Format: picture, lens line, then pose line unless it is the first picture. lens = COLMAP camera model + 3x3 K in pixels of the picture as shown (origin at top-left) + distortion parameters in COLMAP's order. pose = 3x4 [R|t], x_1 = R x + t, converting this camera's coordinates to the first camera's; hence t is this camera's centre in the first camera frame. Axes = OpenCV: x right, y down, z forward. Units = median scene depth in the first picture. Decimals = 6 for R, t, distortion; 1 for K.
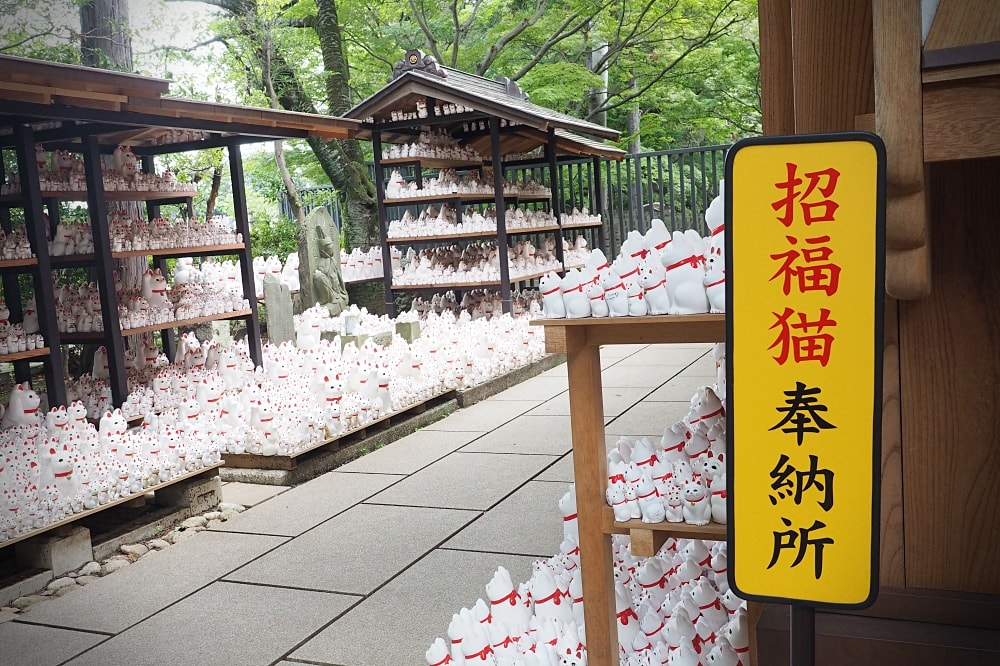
lens RADIAL K [[902.1, 0, 521.6], [0, 902.1, 324.1], [0, 0, 1]] dist [-0.014289, 0.000921]
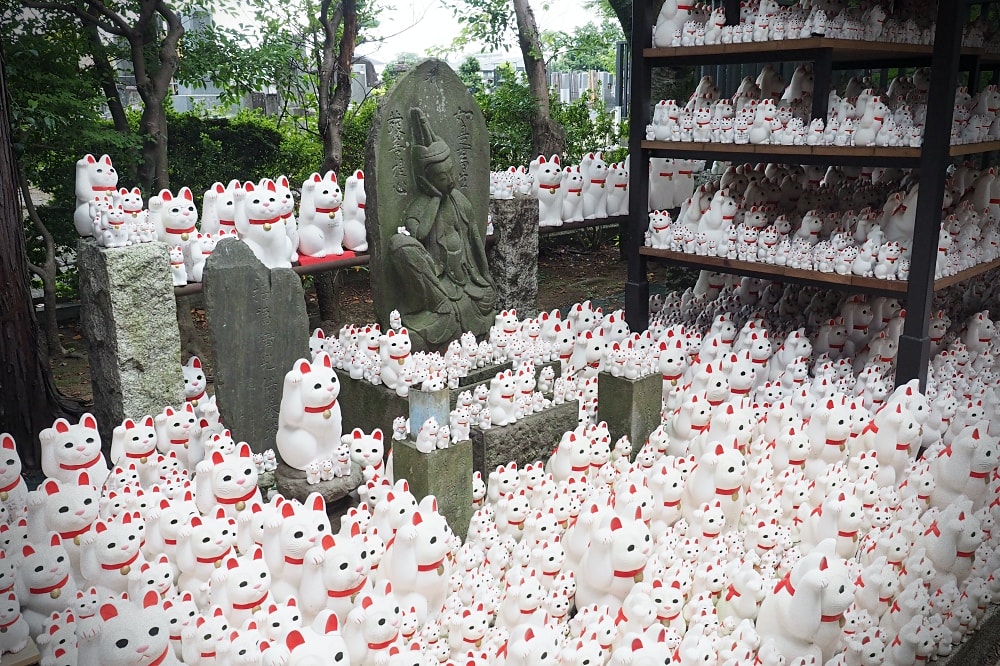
lens RADIAL K [[870.9, 0, 500.0], [0, 870.9, 333.0], [0, 0, 1]] dist [0.012144, 0.001197]
pose [[0.902450, 0.162087, -0.399138, -0.026597], [-0.093055, 0.977989, 0.186758, -0.076695], [0.420624, -0.131398, 0.897669, 0.577299]]
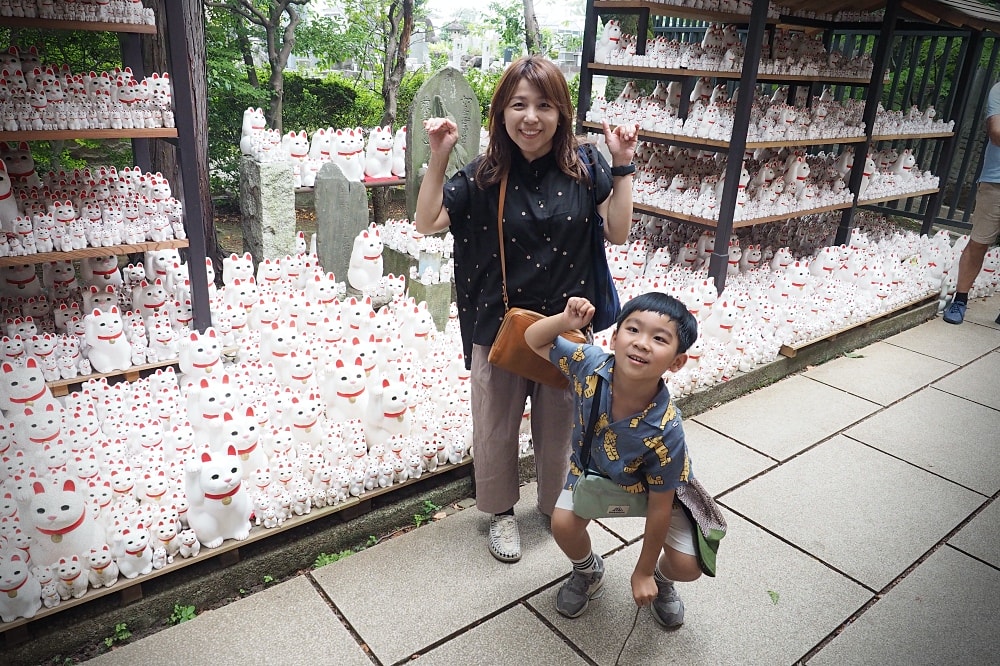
lens RADIAL K [[728.9, 0, 500.0], [0, 728.9, 333.0], [0, 0, 1]] dist [-0.010281, 0.002120]
pose [[0.872804, 0.279182, -0.400339, 0.067829], [-0.169627, 0.942628, 0.287541, -0.092185], [0.457647, -0.183059, 0.870085, 0.447859]]
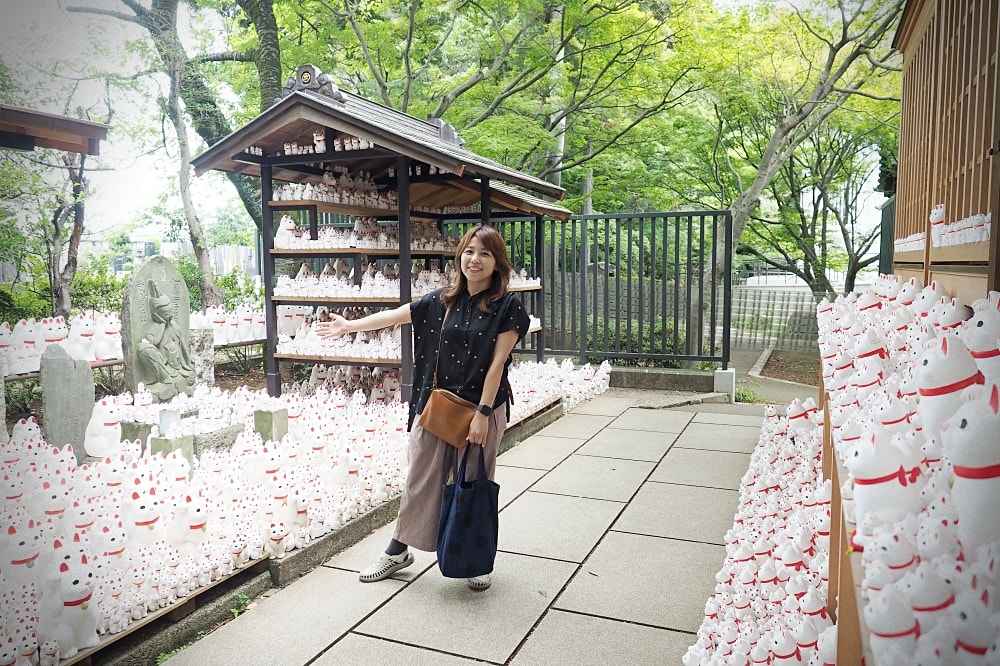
lens RADIAL K [[728.9, 0, 500.0], [0, 728.9, 333.0], [0, 0, 1]] dist [-0.010281, 0.002120]
pose [[0.997893, 0.063531, 0.013167, 0.052496], [-0.063245, 0.997775, -0.021118, -0.060981], [-0.014479, 0.020241, 0.999690, 0.332885]]
